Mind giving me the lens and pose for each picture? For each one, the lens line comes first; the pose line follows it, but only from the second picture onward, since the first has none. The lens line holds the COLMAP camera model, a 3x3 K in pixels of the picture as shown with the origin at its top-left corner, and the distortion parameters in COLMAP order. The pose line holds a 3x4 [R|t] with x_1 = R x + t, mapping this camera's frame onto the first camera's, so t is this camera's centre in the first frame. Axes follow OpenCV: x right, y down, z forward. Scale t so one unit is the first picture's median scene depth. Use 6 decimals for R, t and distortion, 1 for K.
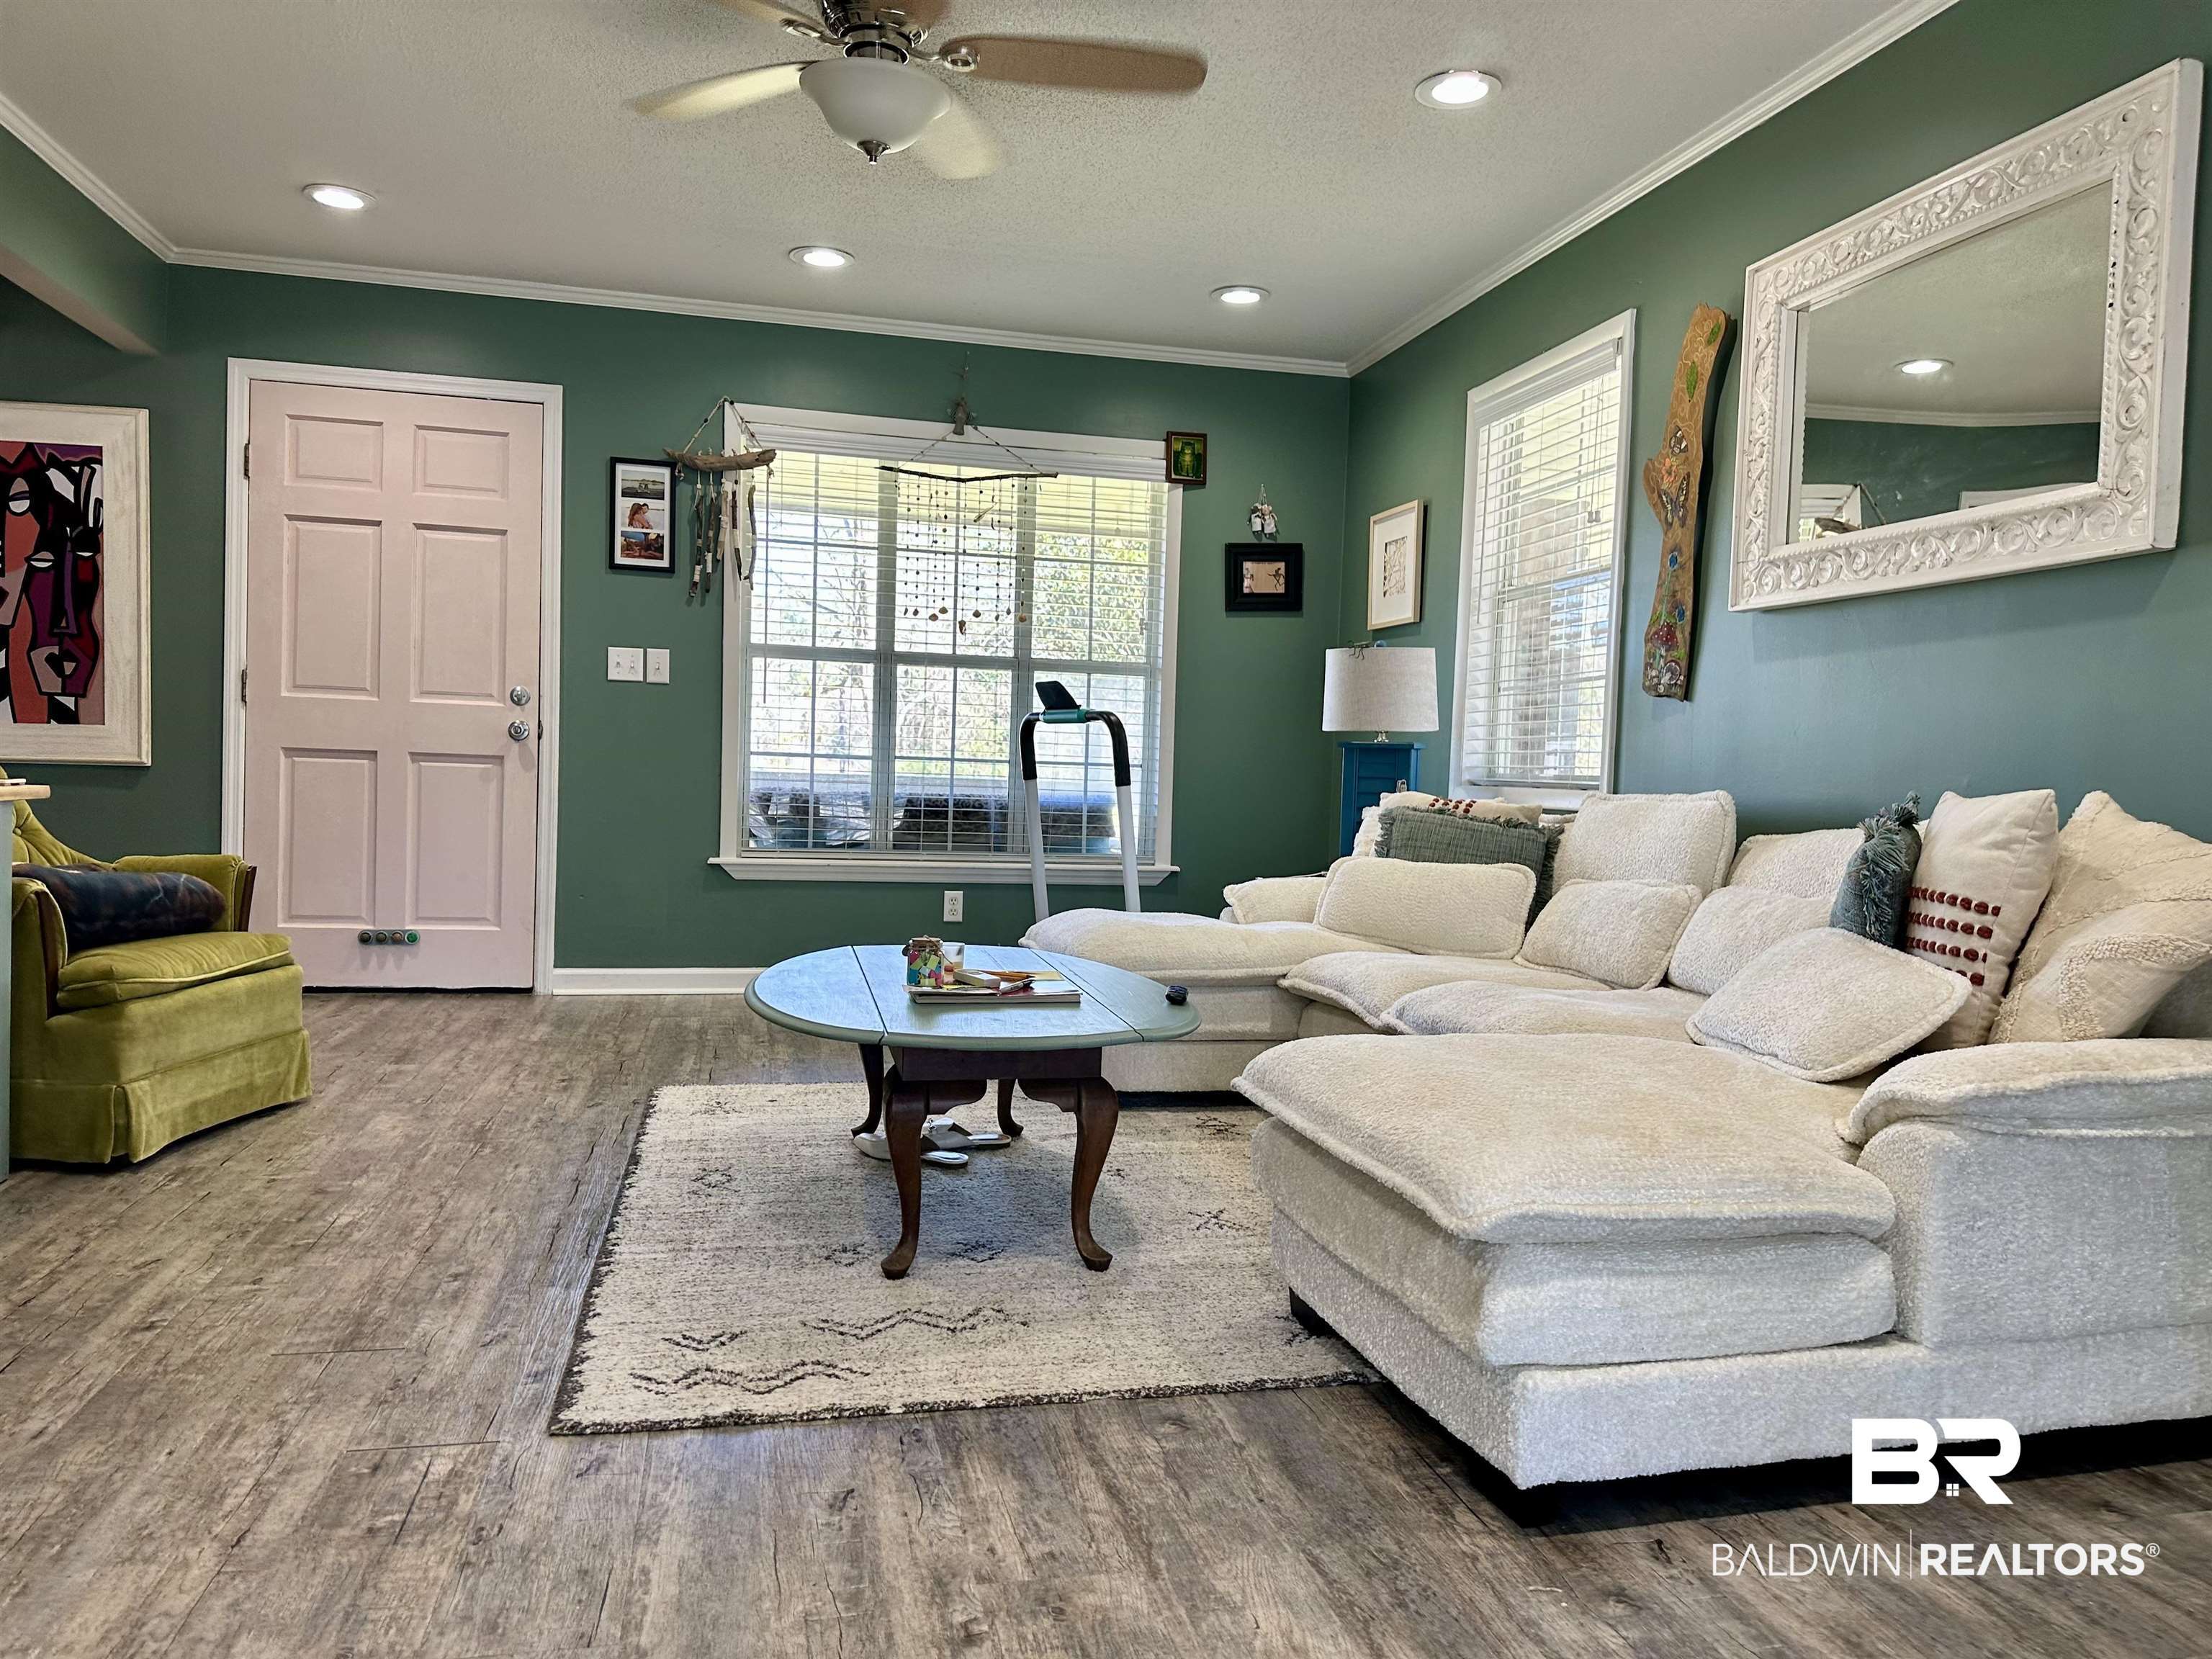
lens RADIAL K [[1557.4, 0, 1089.8], [0, 1557.4, 846.5], [0, 0, 1]] dist [0.048974, -0.055391]
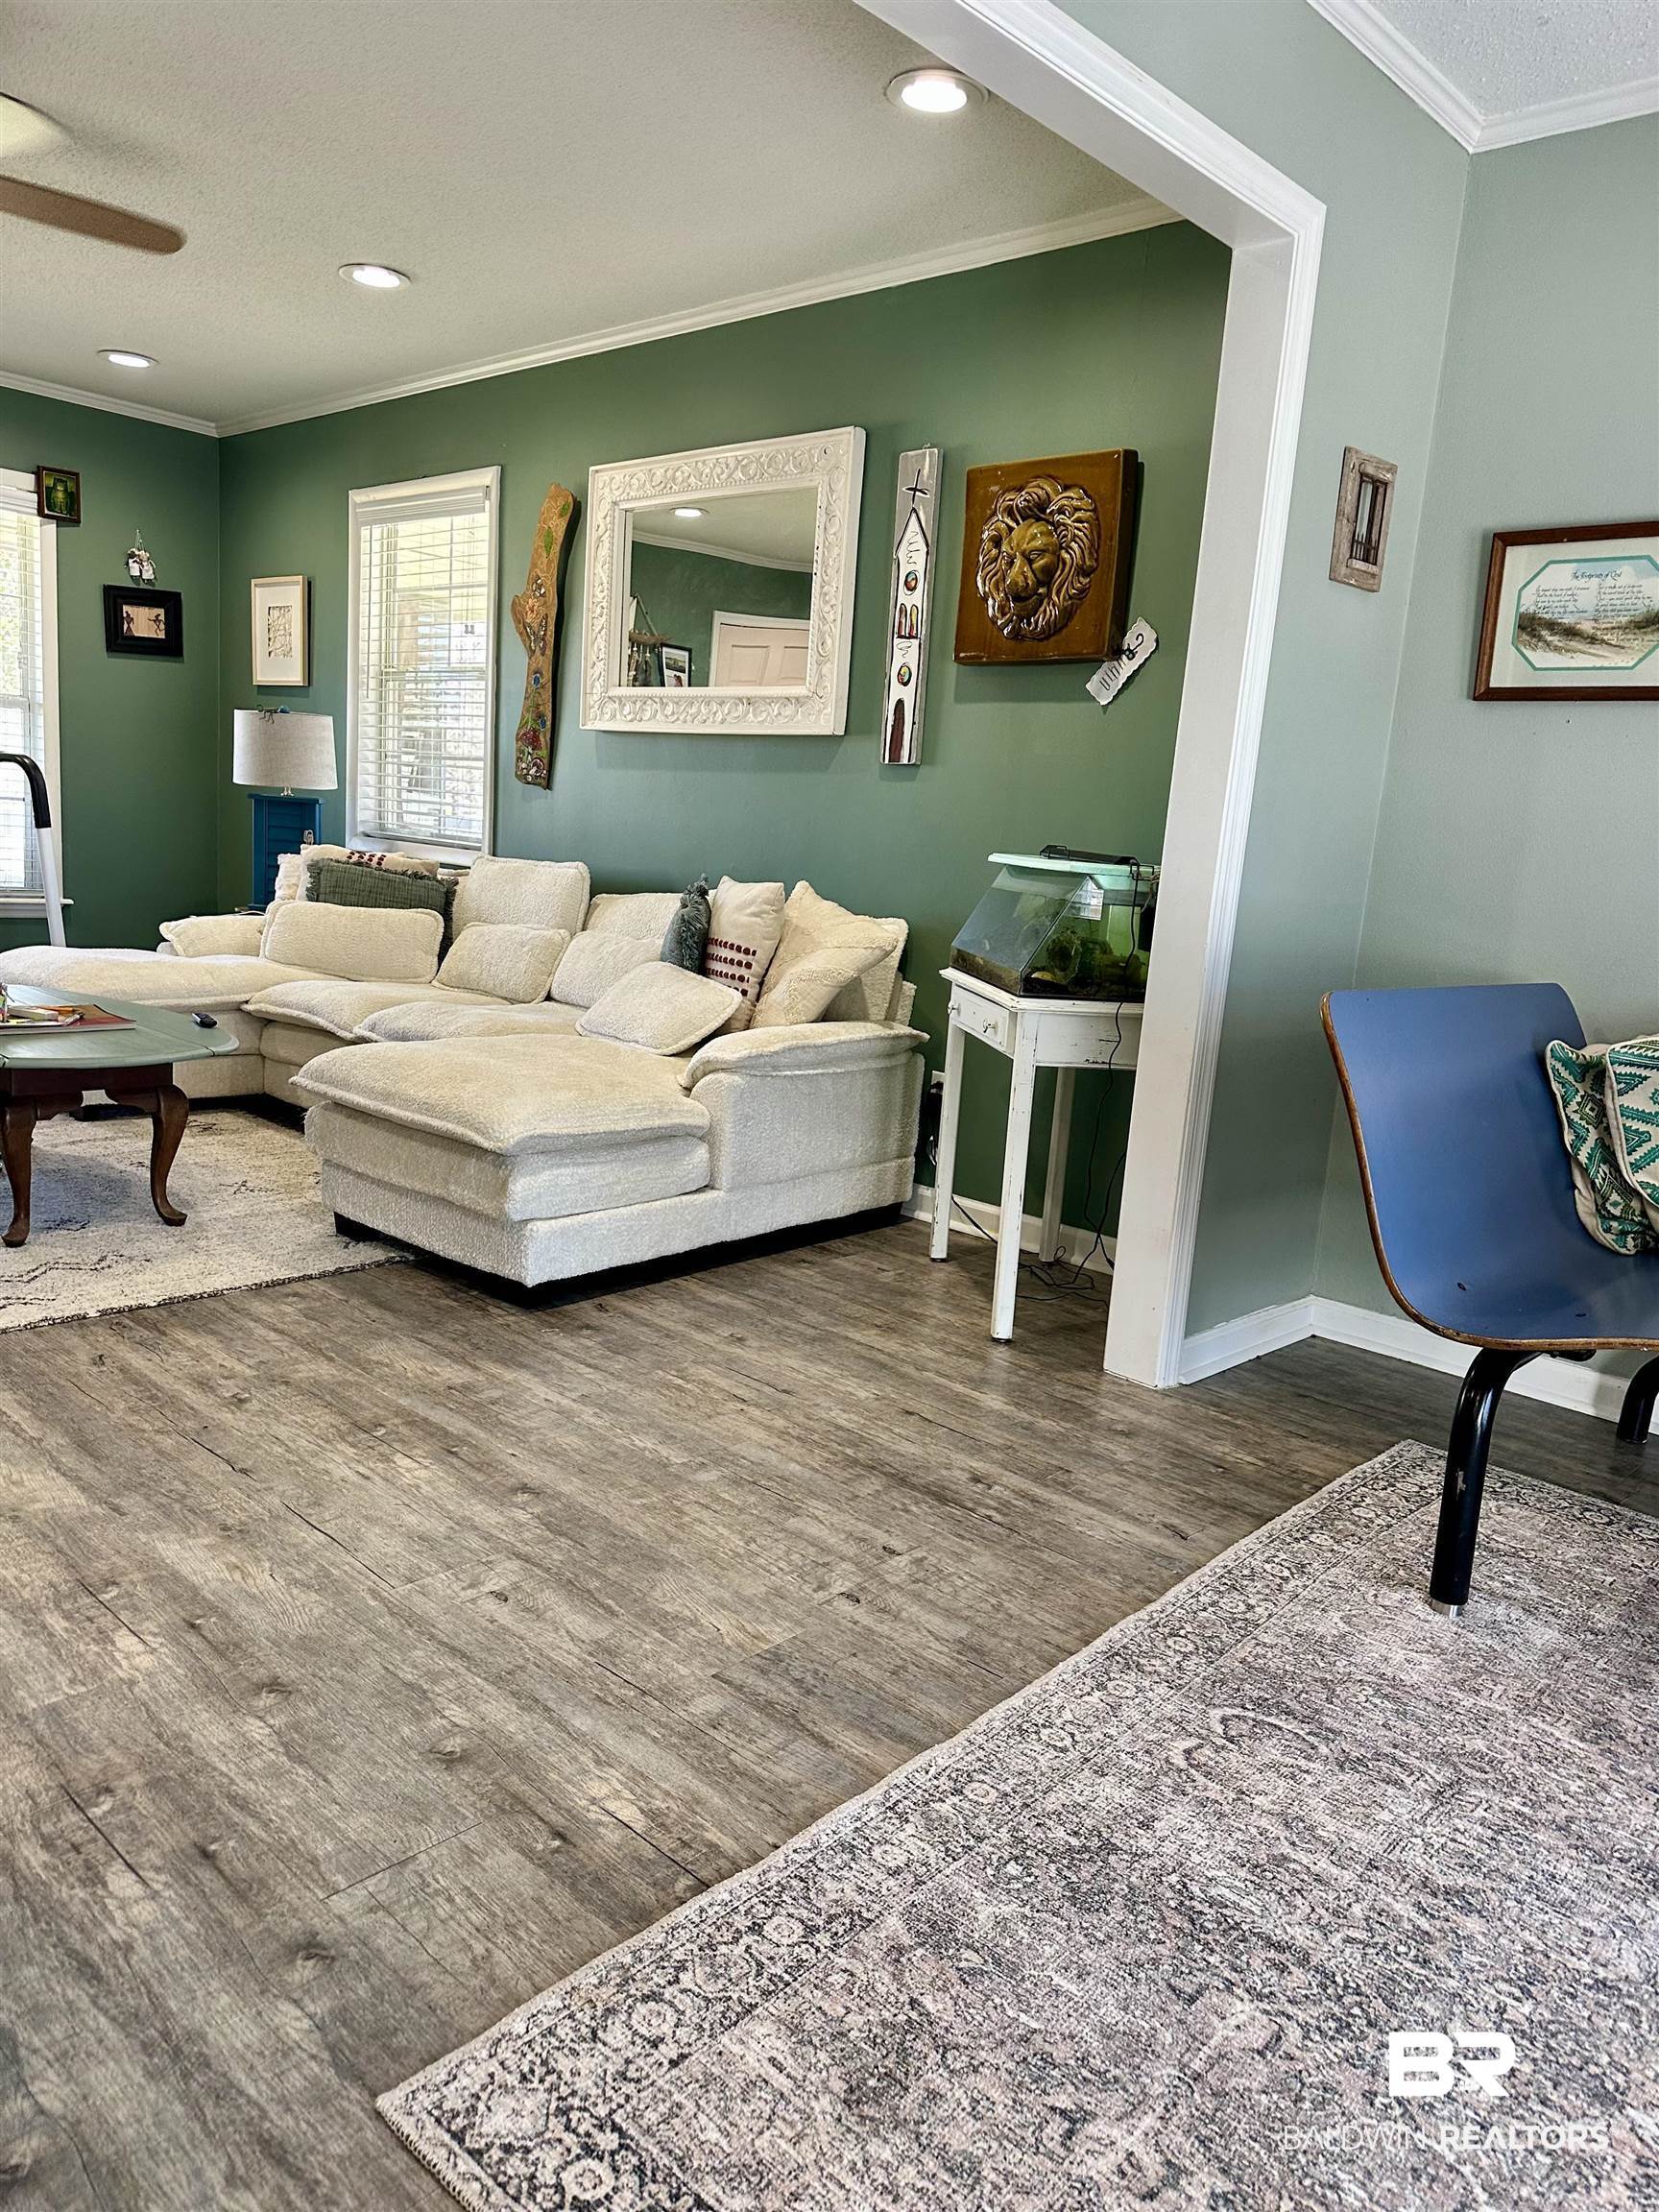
lens RADIAL K [[1557.4, 0, 837.4], [0, 1557.4, 1091.3], [0, 0, 1]] dist [0.048974, -0.055391]
pose [[0.825602, -0.062059, 0.560830, -0.220323], [-0.021602, 0.989728, 0.141319, -0.036436], [-0.563840, -0.128788, 0.815781, -0.324963]]
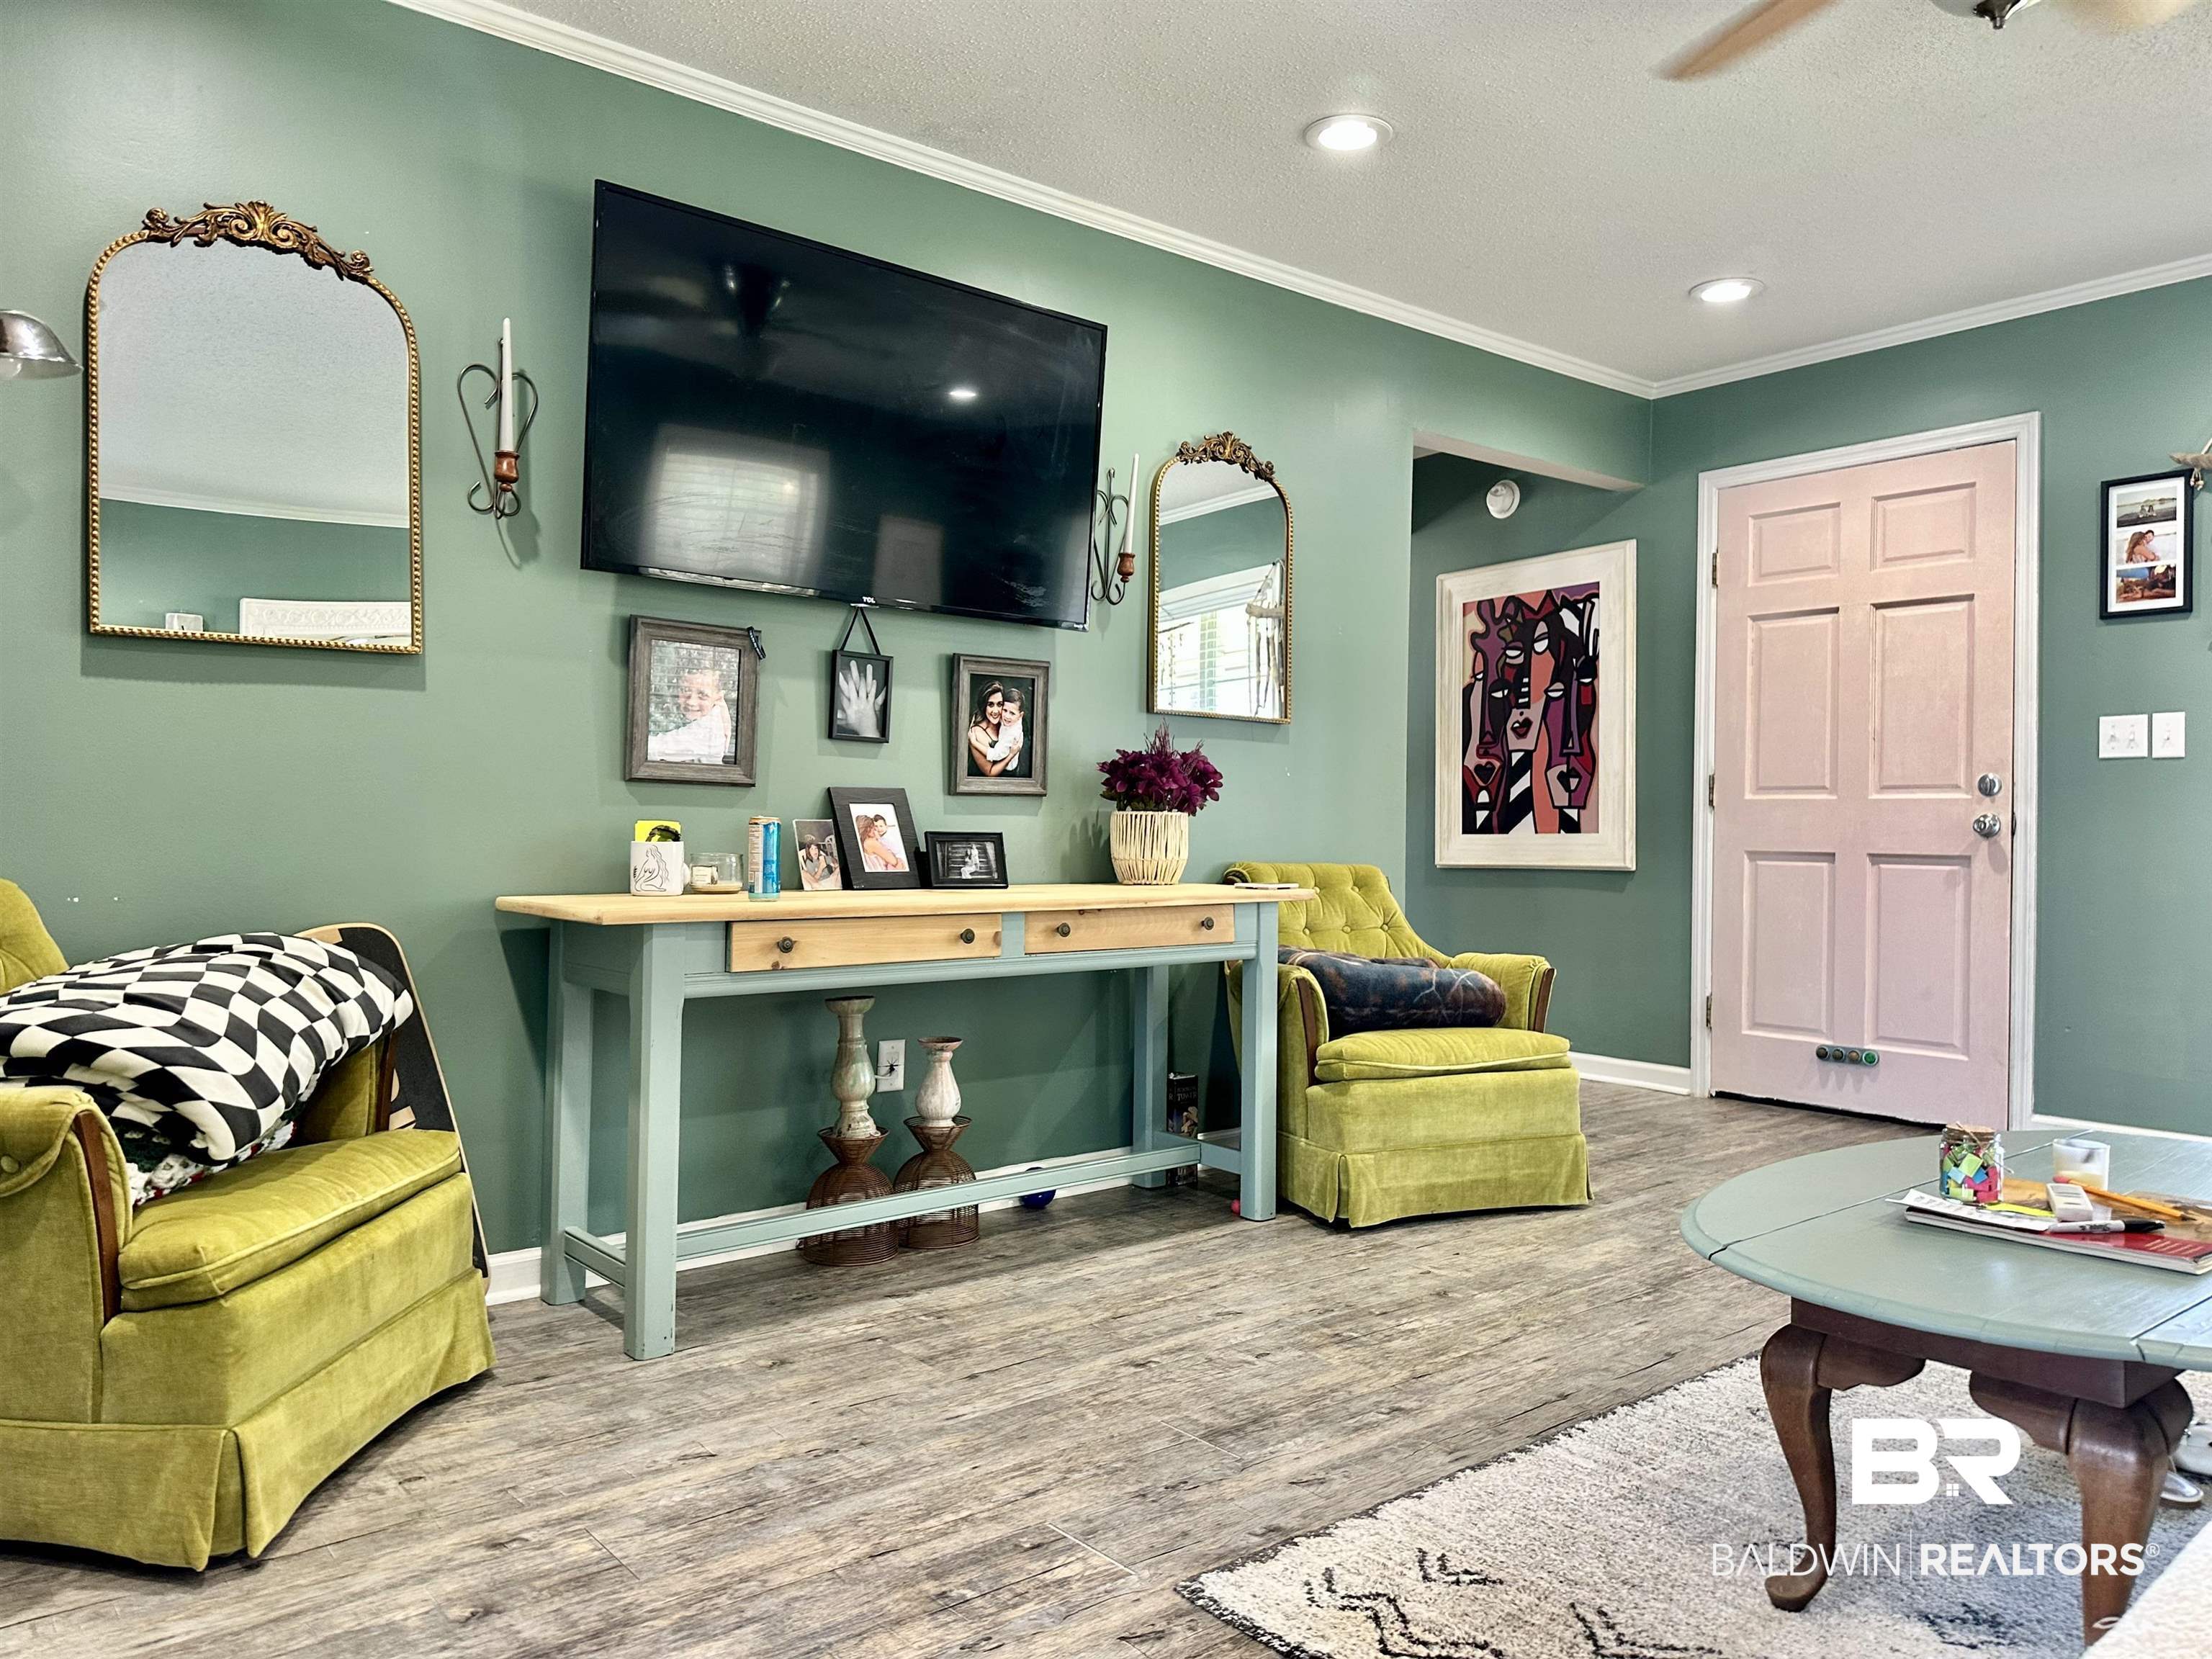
lens RADIAL K [[1557.4, 0, 1104.1], [0, 1557.4, 836.6], [0, 0, 1]] dist [0.048974, -0.055391]
pose [[0.450662, -0.025129, -0.892341, 0.310388], [-0.038590, 0.998121, -0.047597, -0.016171], [0.891860, 0.055886, 0.448845, 0.336082]]
